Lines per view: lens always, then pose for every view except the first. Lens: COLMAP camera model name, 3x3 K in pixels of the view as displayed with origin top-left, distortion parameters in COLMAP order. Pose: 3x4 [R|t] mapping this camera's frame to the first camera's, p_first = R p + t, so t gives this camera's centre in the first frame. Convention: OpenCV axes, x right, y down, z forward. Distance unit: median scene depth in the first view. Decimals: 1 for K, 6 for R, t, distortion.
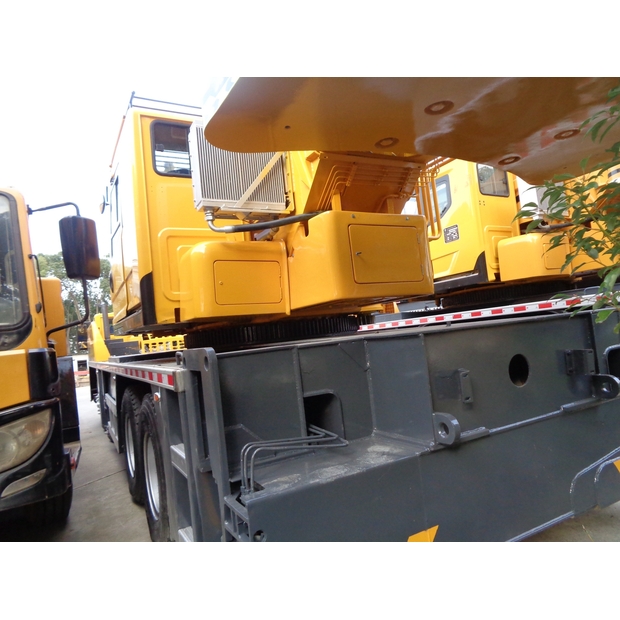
lens RADIAL K [[460.8, 0, 294.3], [0, 460.8, 309.8], [0, 0, 1]] dist [-0.008595, -0.002284]
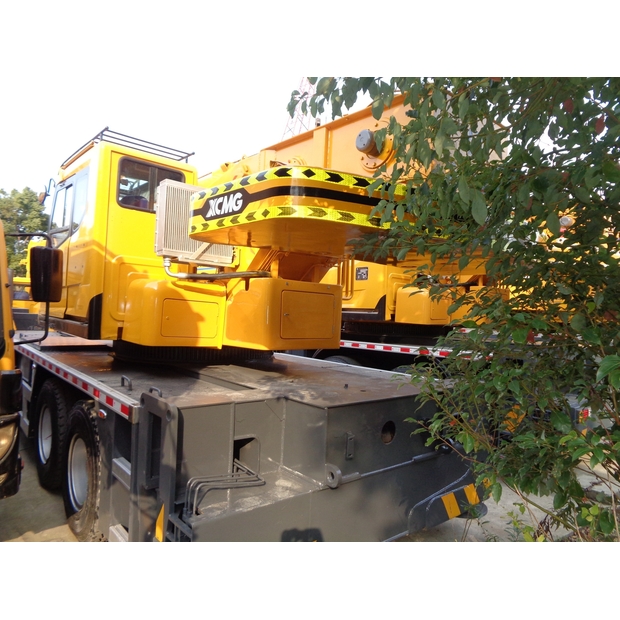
lens RADIAL K [[460.8, 0, 294.3], [0, 460.8, 309.8], [0, 0, 1]] dist [-0.008595, -0.002284]
pose [[0.968623, 0.144178, 0.202440, -0.094418], [-0.152586, 0.987935, 0.026476, -0.171180], [-0.196180, -0.056535, 0.978937, -0.222185]]
